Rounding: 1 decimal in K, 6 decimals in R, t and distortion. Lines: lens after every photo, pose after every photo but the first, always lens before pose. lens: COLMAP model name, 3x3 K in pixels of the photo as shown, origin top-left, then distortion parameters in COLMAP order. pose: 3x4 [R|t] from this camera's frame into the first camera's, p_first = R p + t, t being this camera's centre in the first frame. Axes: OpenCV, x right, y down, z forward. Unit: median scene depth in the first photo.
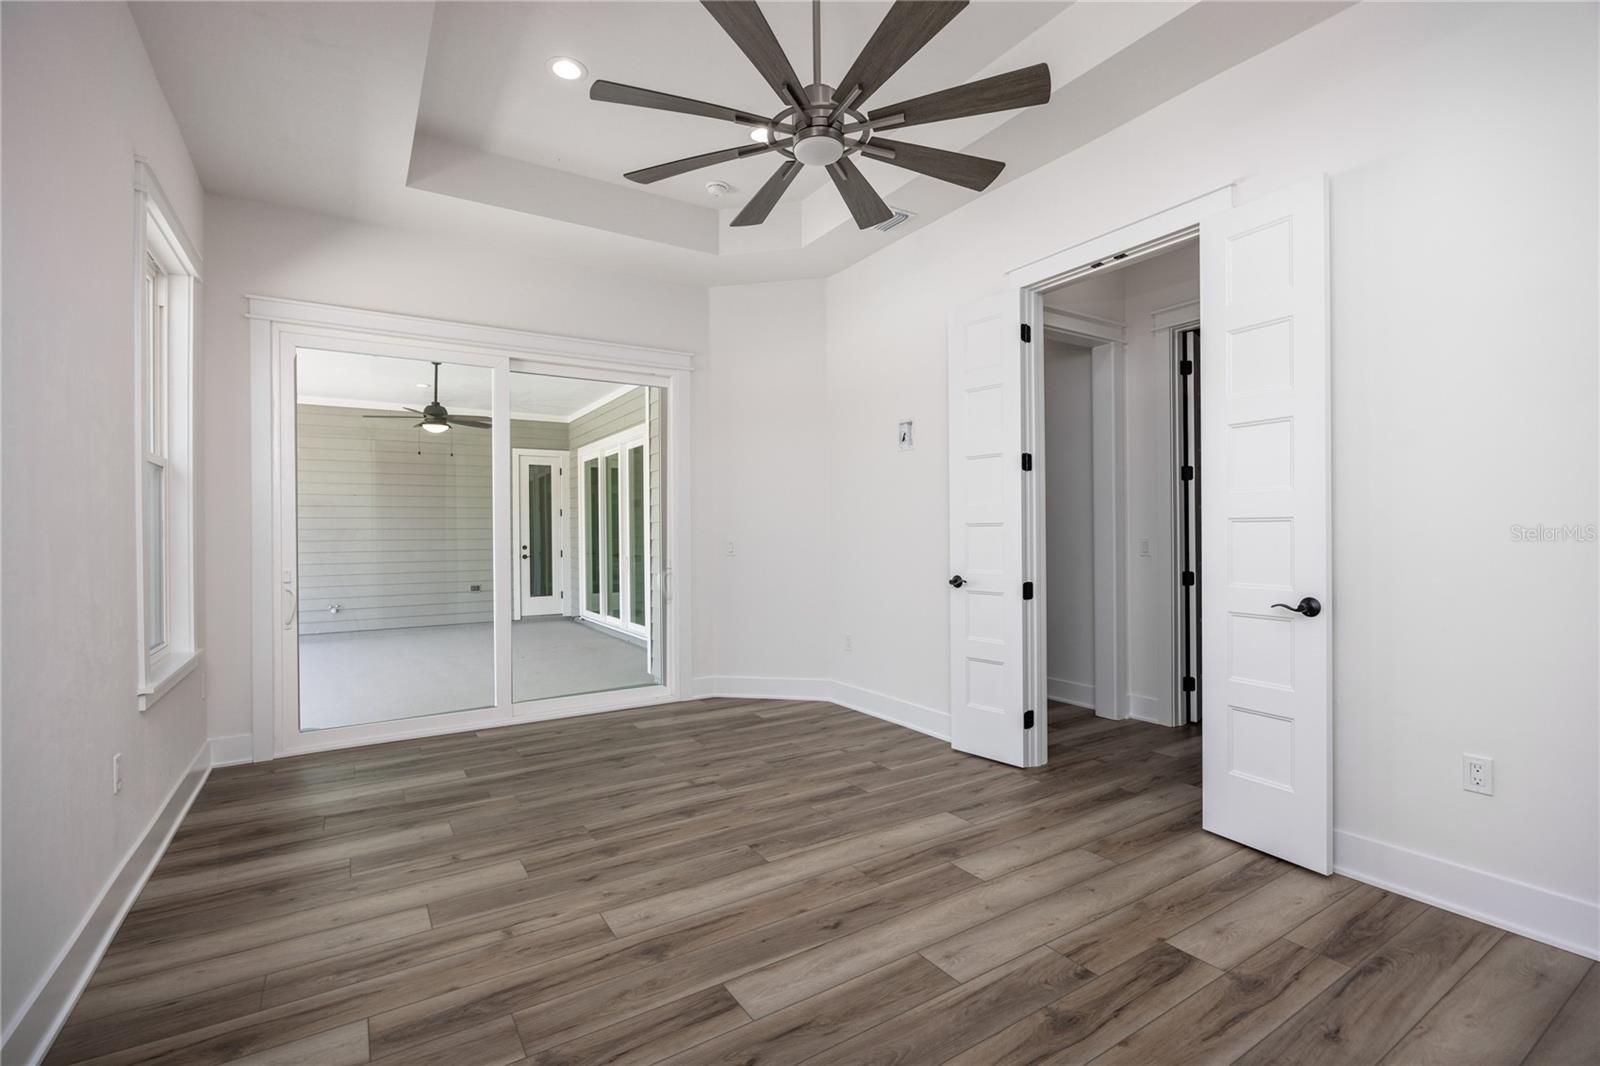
lens RADIAL K [[712.5, 0, 791.8], [0, 712.5, 542.6], [0, 0, 1]] dist [-0.012834, 0.001005]
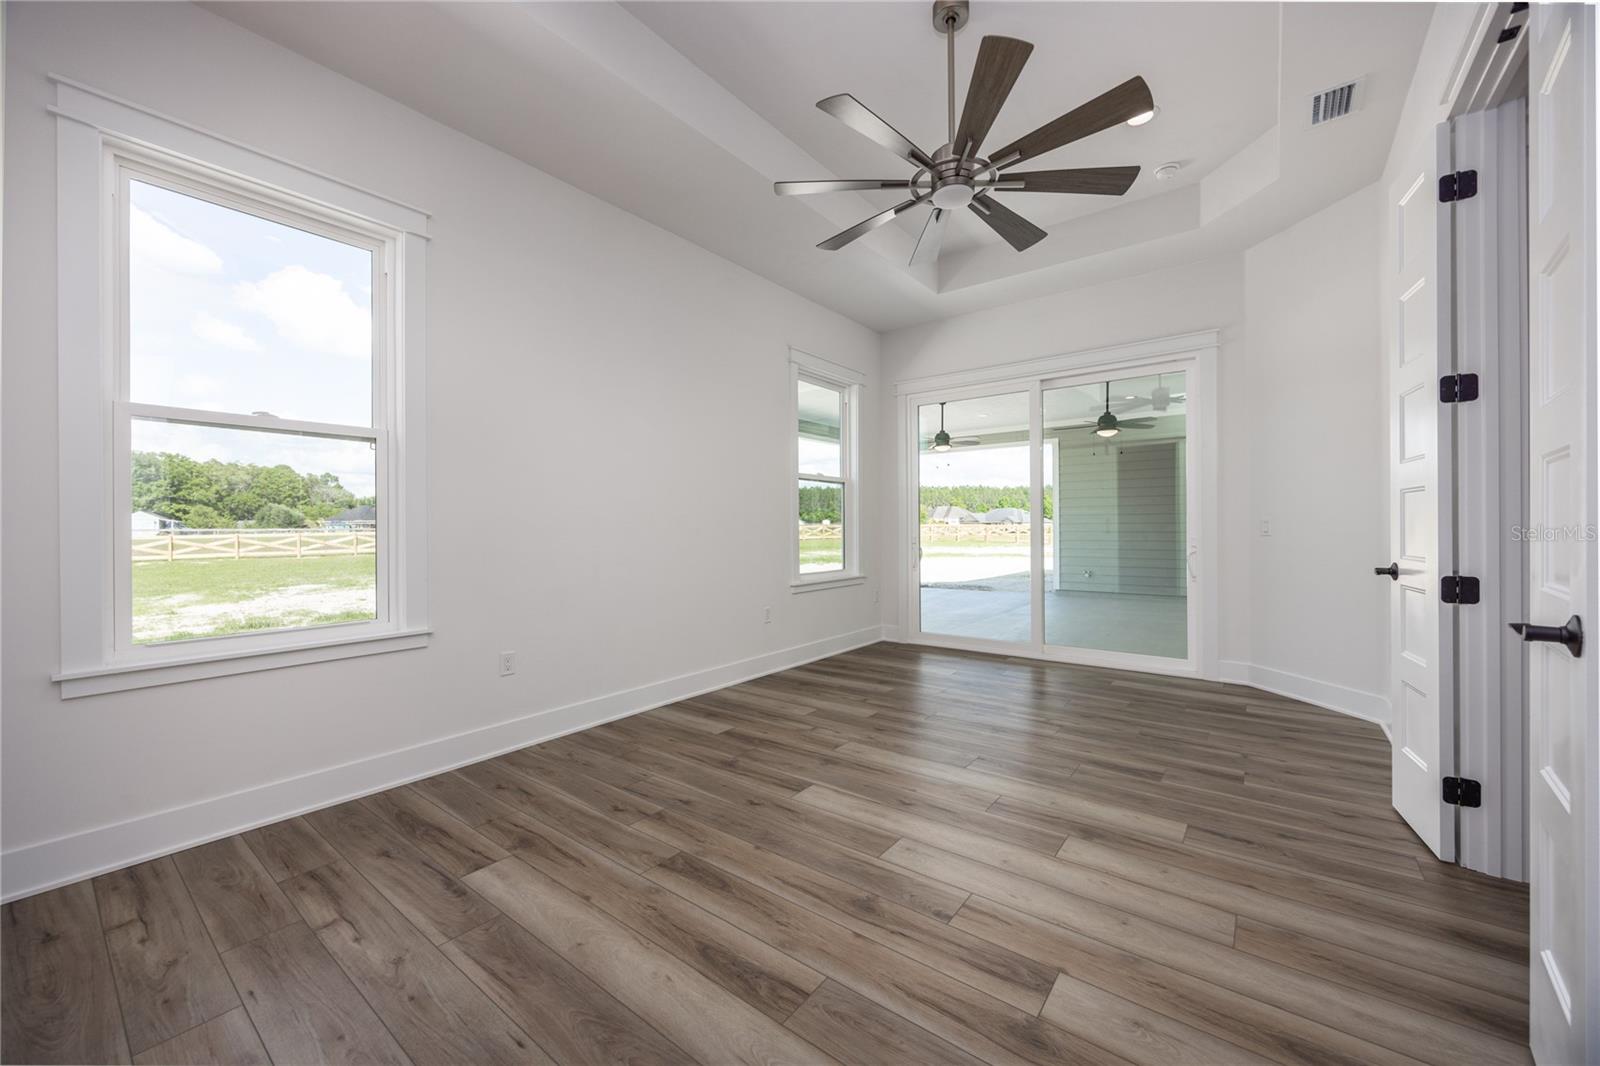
lens RADIAL K [[600.5, 0, 812.0], [0, 600.5, 527.6], [0, 0, 1]] dist [0.002325, 0.000145]
pose [[0.361788, 0.006852, -0.932235, 0.836006], [-0.009353, 0.999949, 0.003719, 0.021392], [0.932213, 0.007374, 0.361834, 0.348786]]
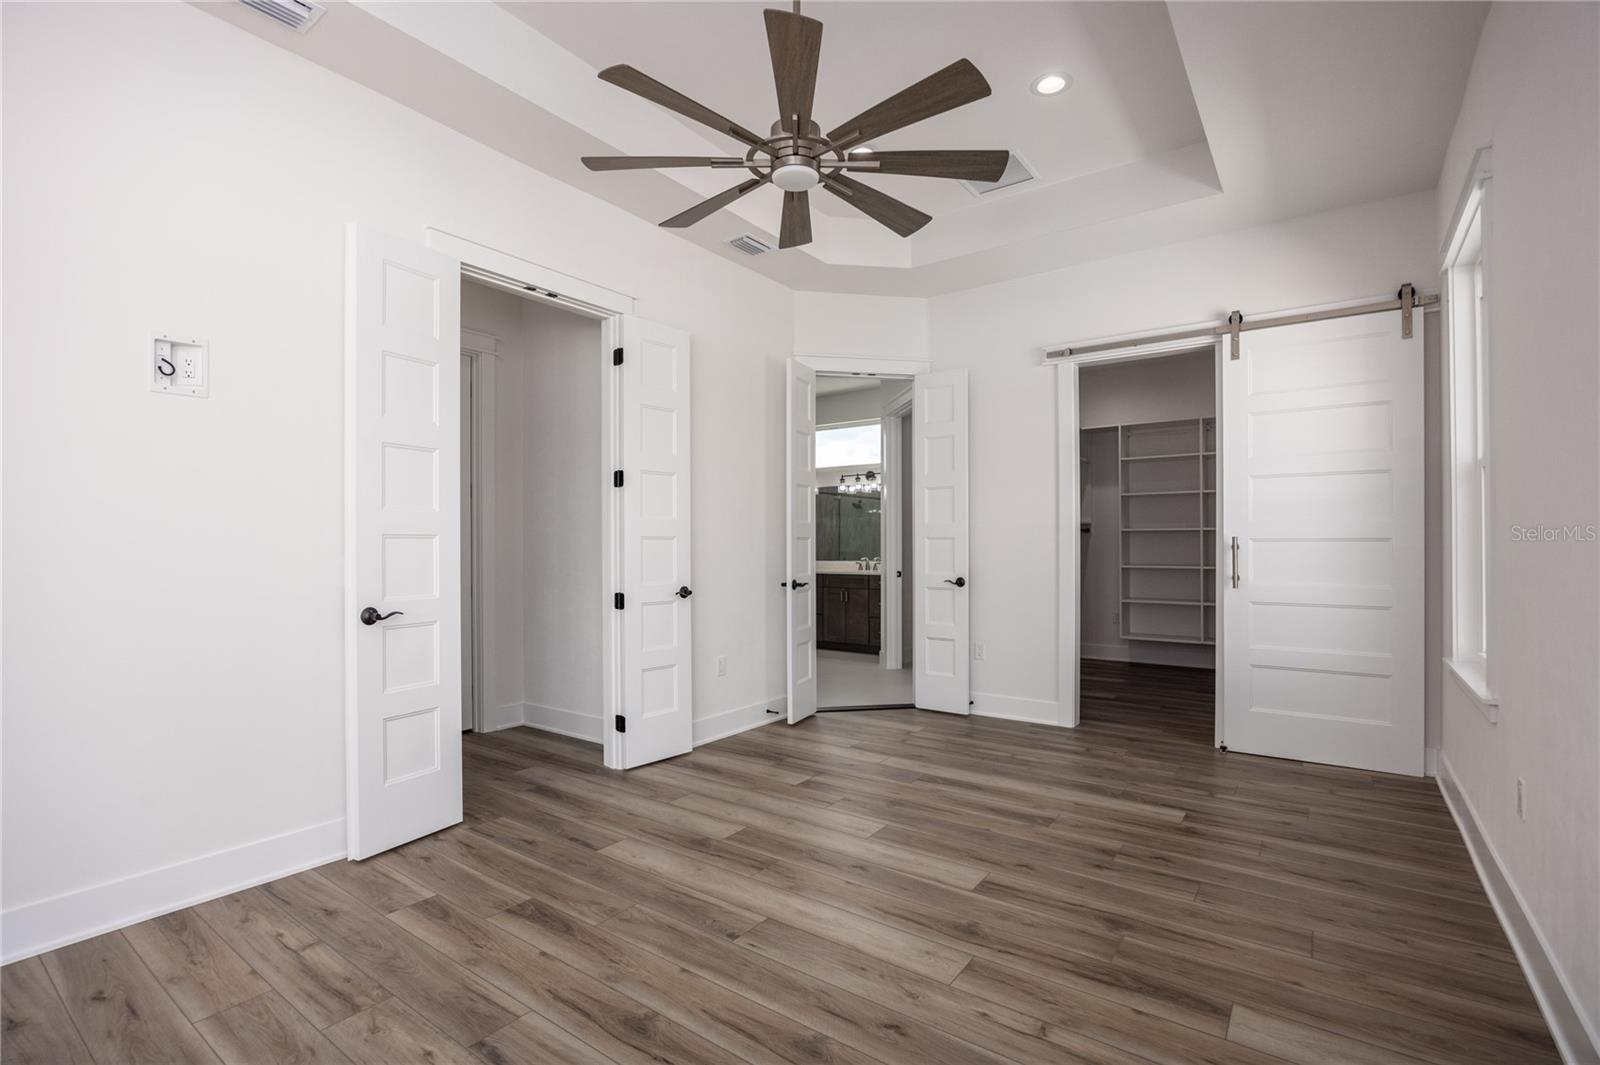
lens RADIAL K [[736.8, 0, 803.6], [0, 736.8, 568.5], [0, 0, 1]] dist [-0.018515, 0.002140]
pose [[-0.377547, -0.019069, 0.925794, -0.856889], [0.022372, 0.999308, 0.029707, -0.008386], [-0.925720, 0.031928, -0.376859, 1.252392]]
